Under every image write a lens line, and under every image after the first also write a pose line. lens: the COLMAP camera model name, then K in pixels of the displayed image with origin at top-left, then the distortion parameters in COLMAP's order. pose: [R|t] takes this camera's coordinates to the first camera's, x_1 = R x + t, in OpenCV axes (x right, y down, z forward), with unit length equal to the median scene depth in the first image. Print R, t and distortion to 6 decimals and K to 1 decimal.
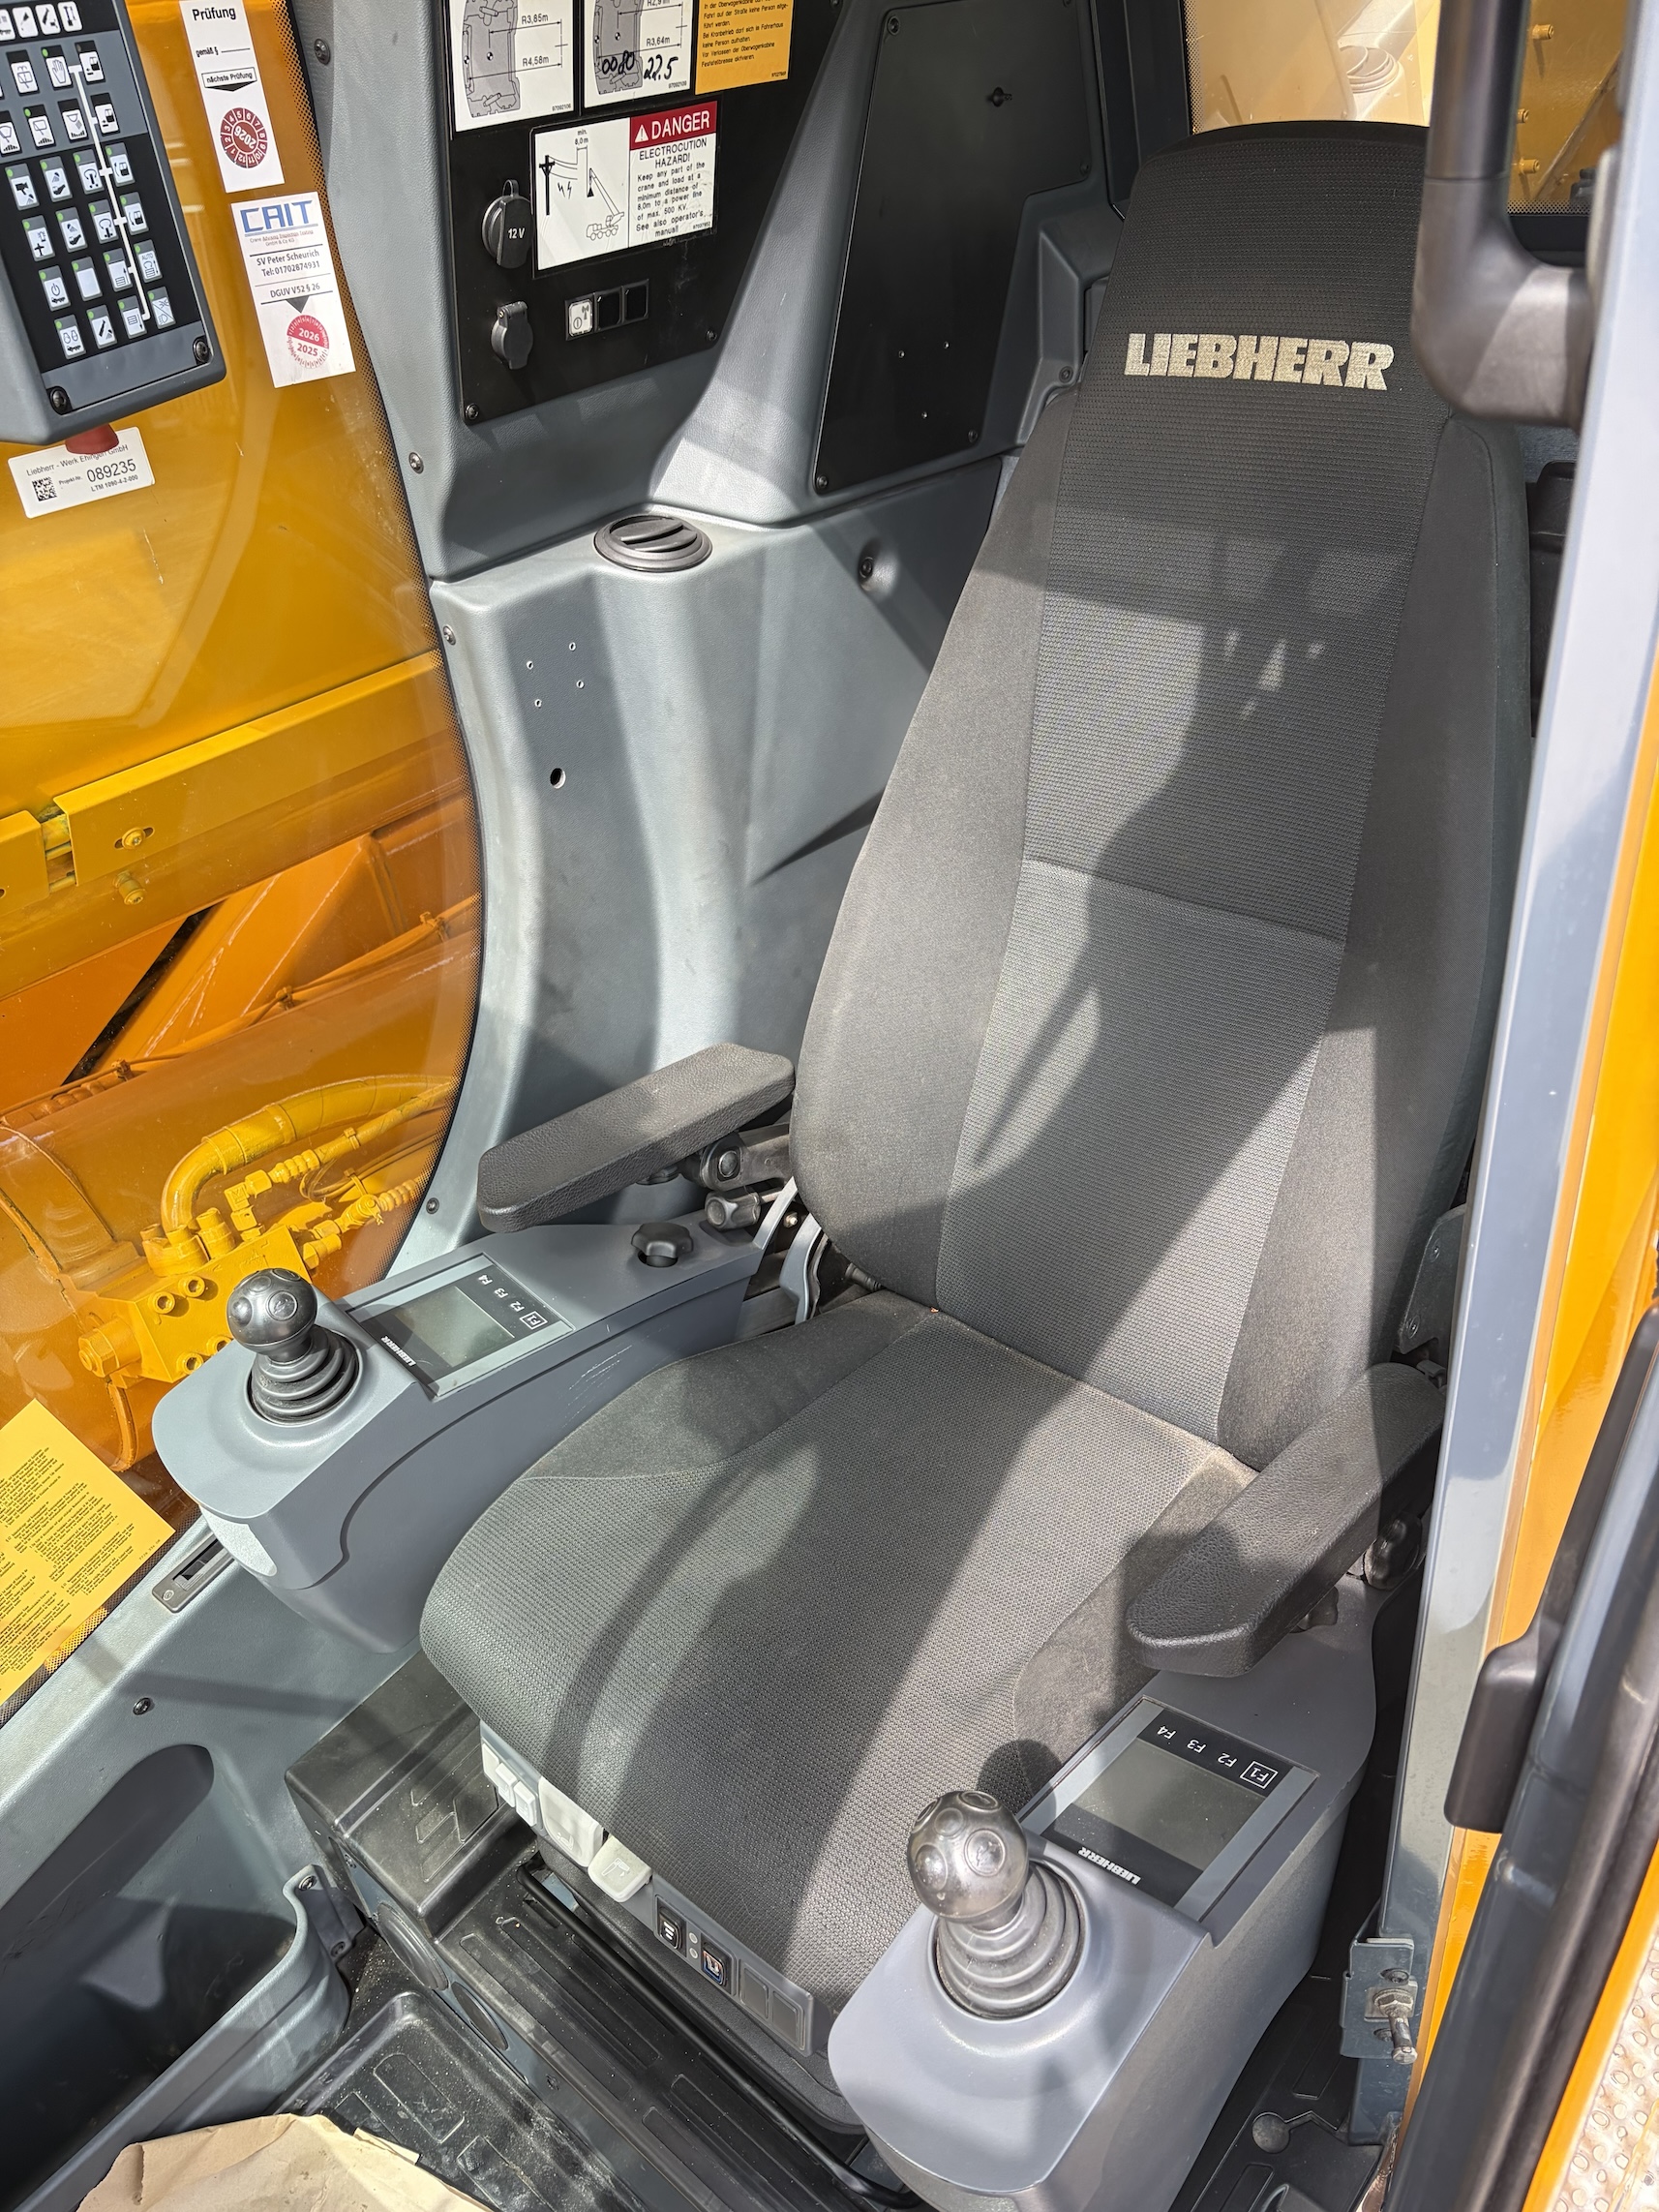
lens RADIAL K [[1669.4, 0, 829.5], [0, 1669.4, 1106.0], [0, 0, 1]] dist [0.040556, -0.070324]
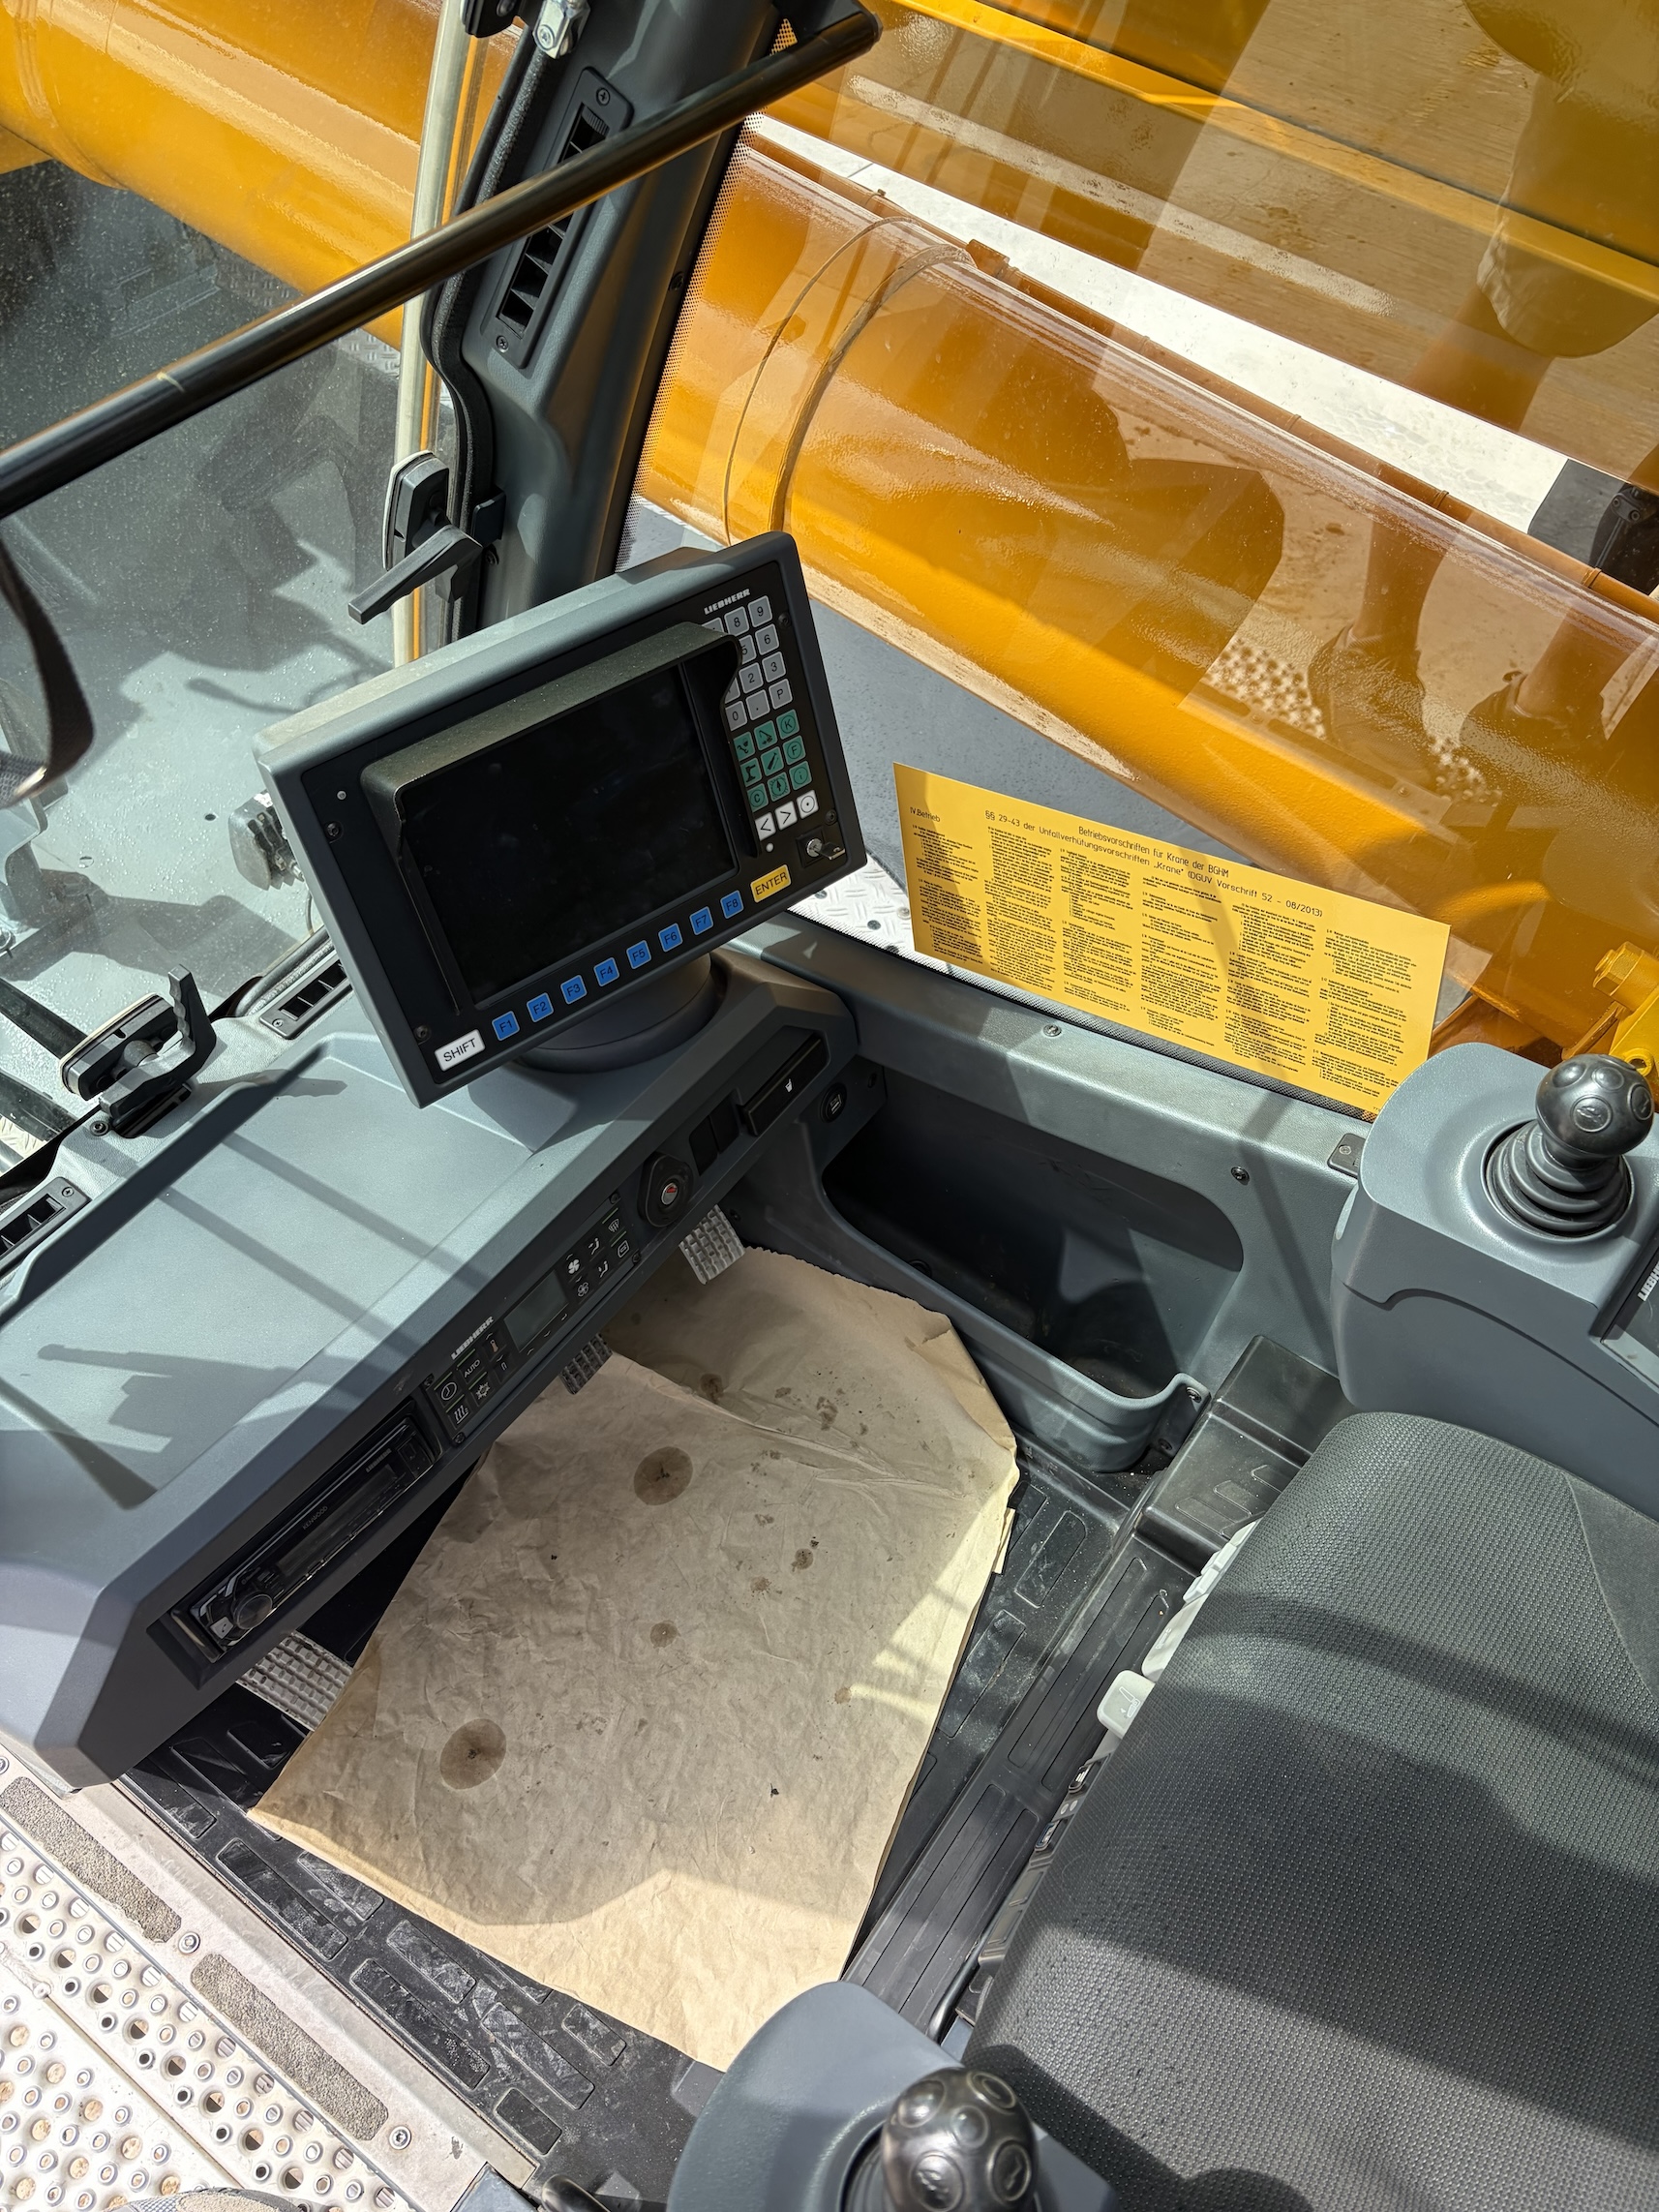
lens RADIAL K [[1669.4, 0, 829.5], [0, 1669.4, 1106.0], [0, 0, 1]] dist [0.040556, -0.070324]
pose [[0.086791, 0.860875, -0.501359, 0.028620], [-0.623382, 0.439486, 0.646720, -0.142475], [0.777086, 0.256409, 0.574798, 0.226524]]
